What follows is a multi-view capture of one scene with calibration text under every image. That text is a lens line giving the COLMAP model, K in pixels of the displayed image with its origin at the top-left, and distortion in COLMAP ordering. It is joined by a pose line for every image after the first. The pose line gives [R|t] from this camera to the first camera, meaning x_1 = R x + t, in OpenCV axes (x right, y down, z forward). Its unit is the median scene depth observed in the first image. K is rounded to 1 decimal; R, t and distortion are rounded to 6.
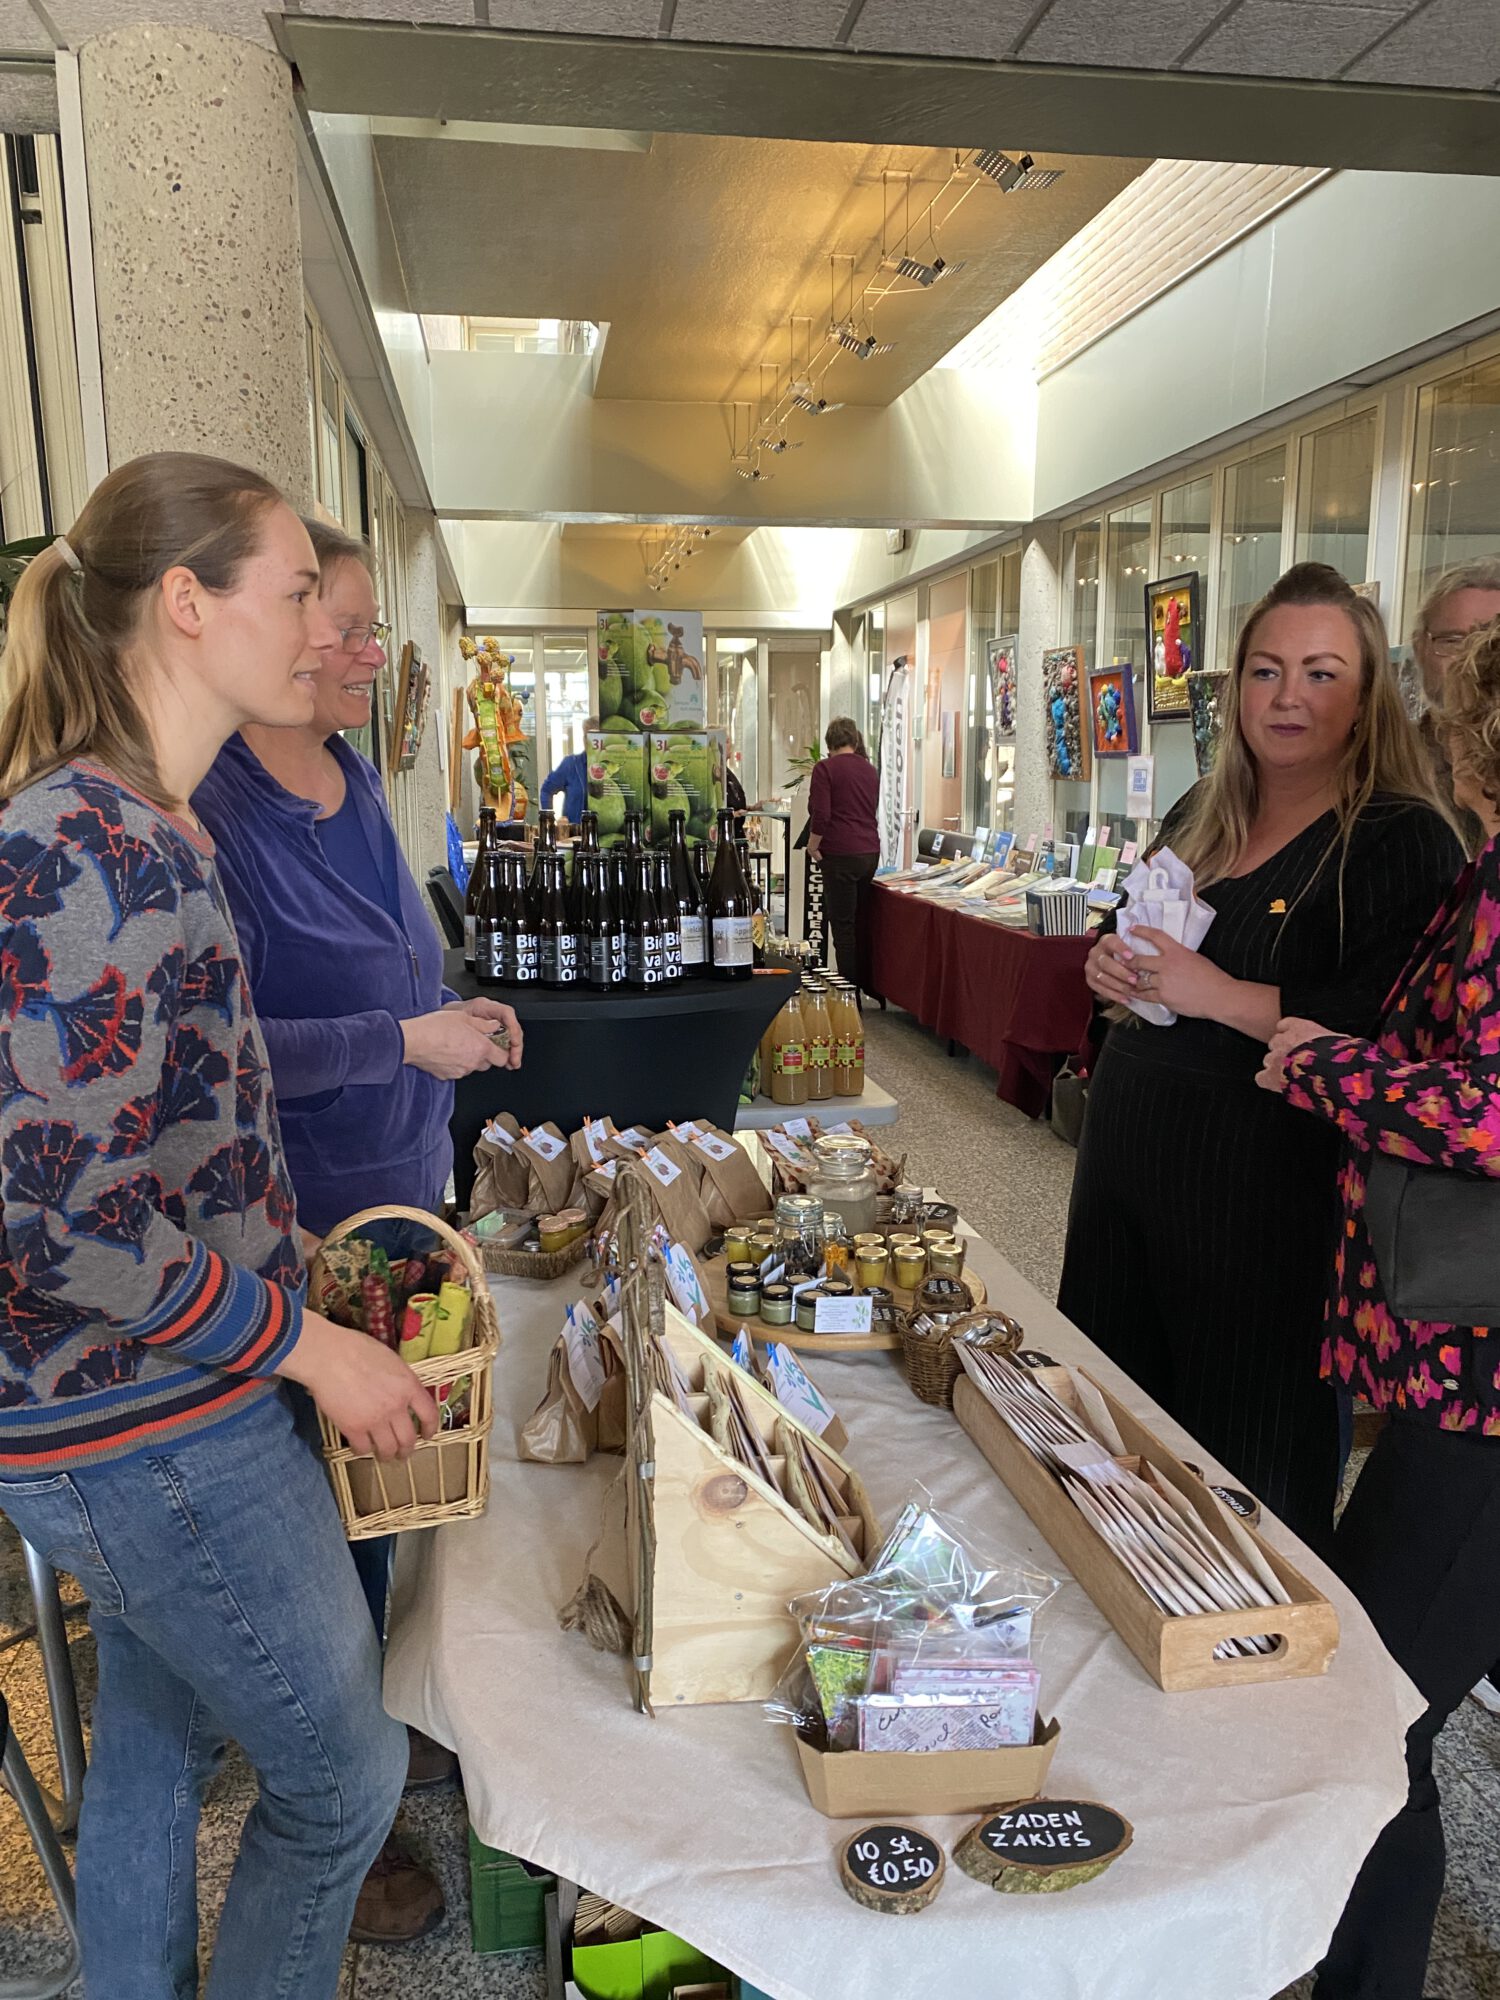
lens RADIAL K [[1527.3, 0, 744.5], [0, 1527.3, 1011.5], [0, 0, 1]] dist [0.026614, -0.010331]
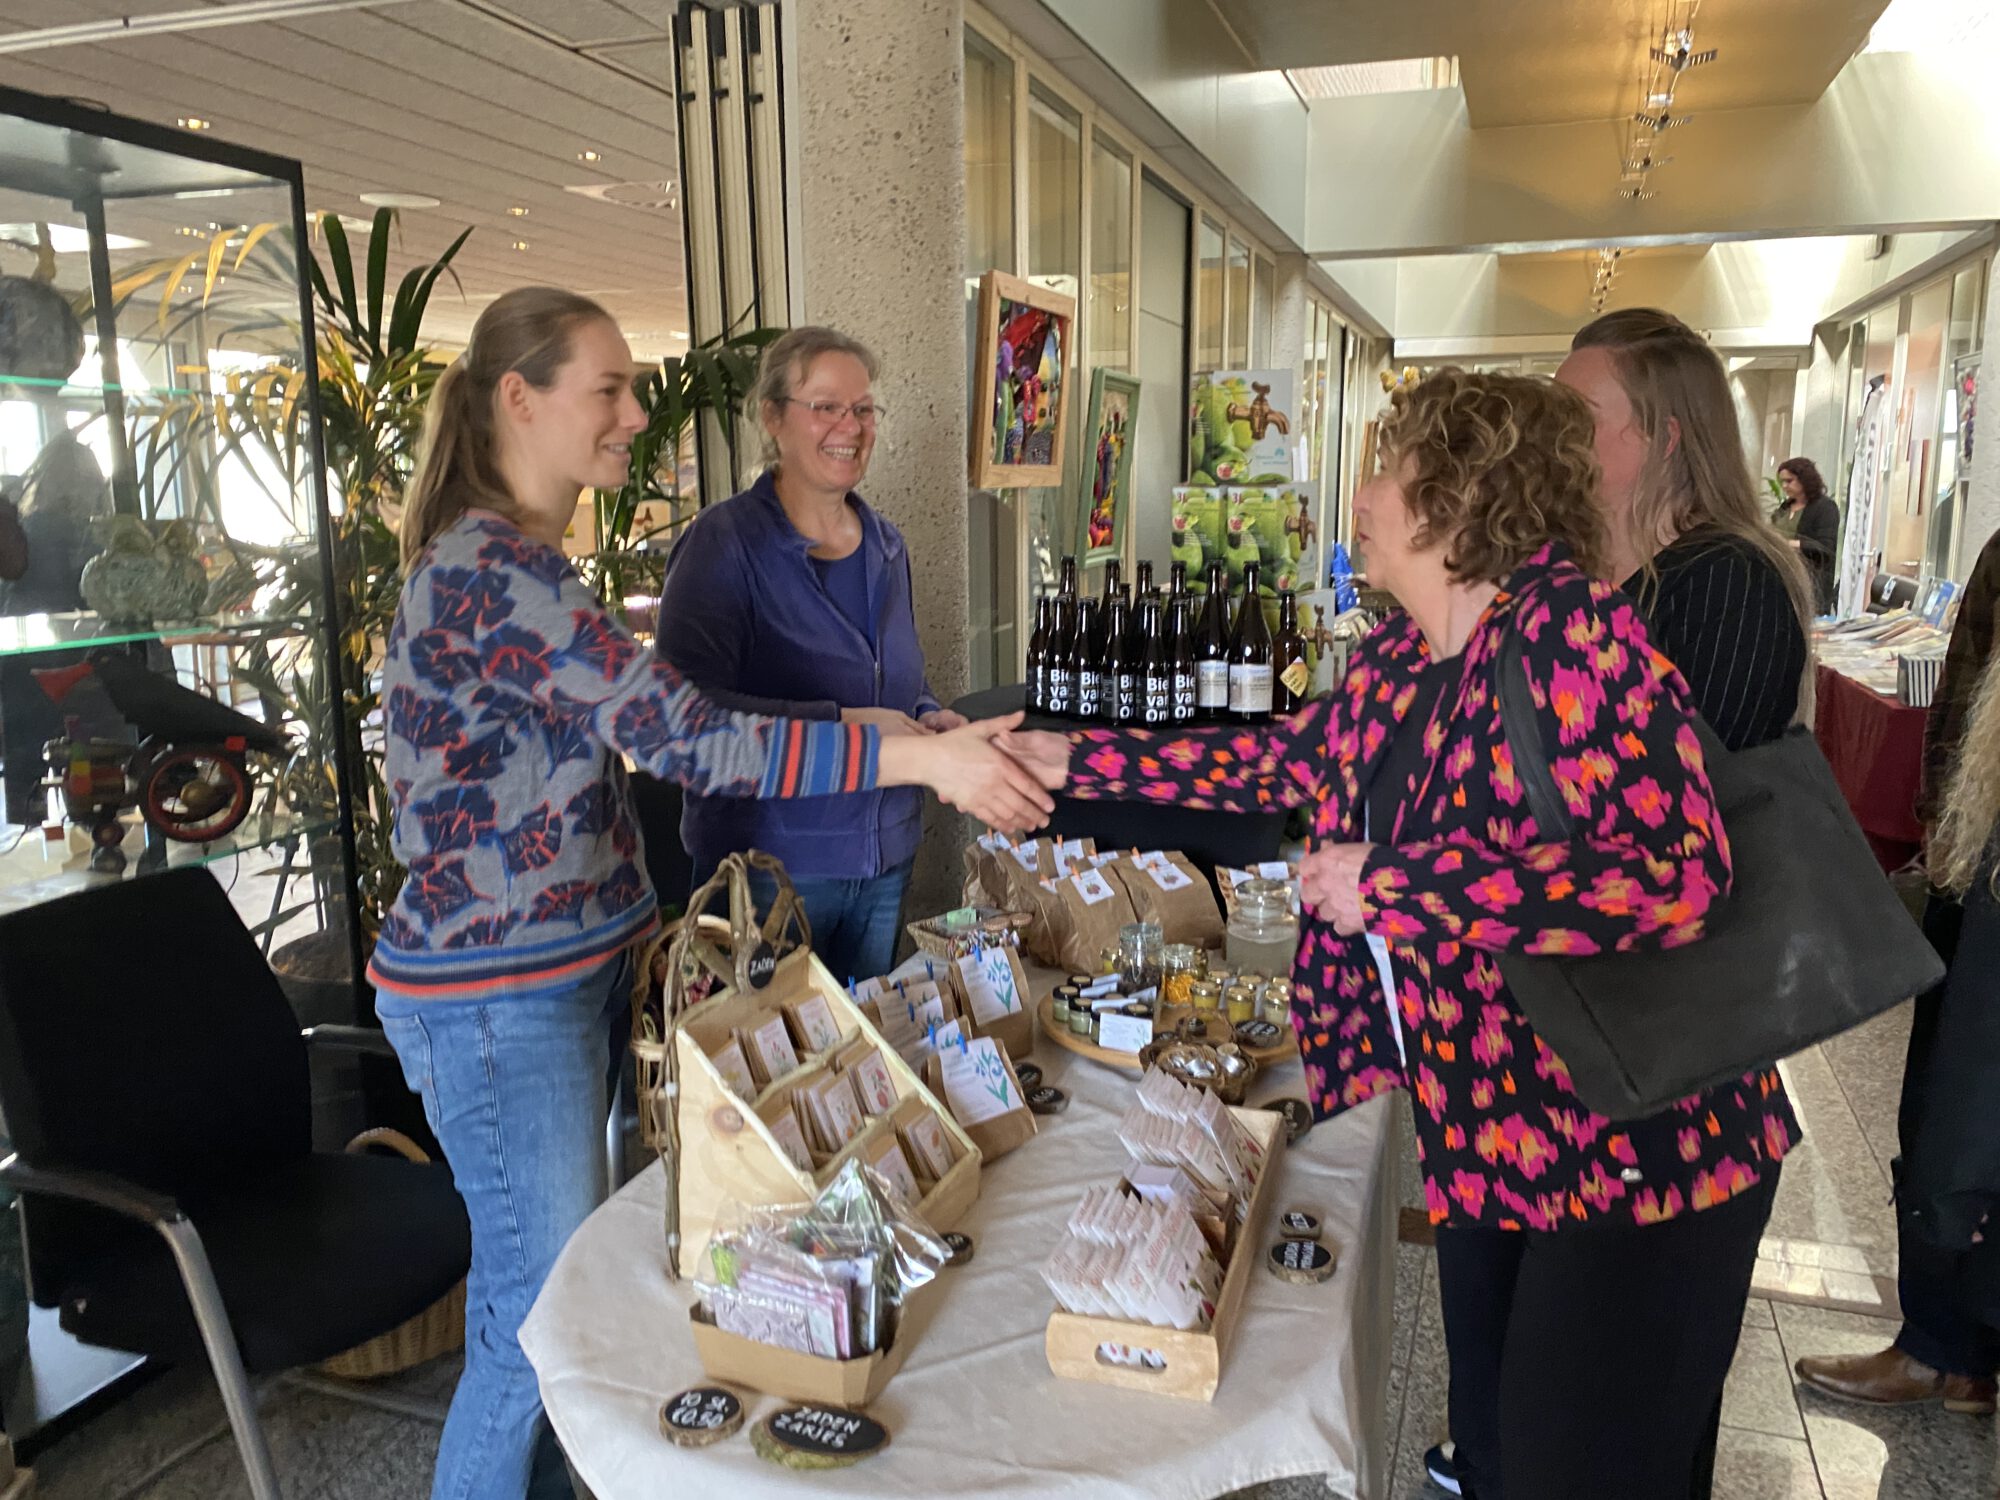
lens RADIAL K [[1519.0, 0, 1000.0], [0, 1519.0, 750.0], [0, 0, 1]] dist [0.045162, -0.071490]
pose [[0.885836, 0.081131, -0.456850, 0.130217], [-0.077235, 0.996641, 0.027233, -0.007402], [0.457525, 0.011161, 0.889127, -0.003224]]
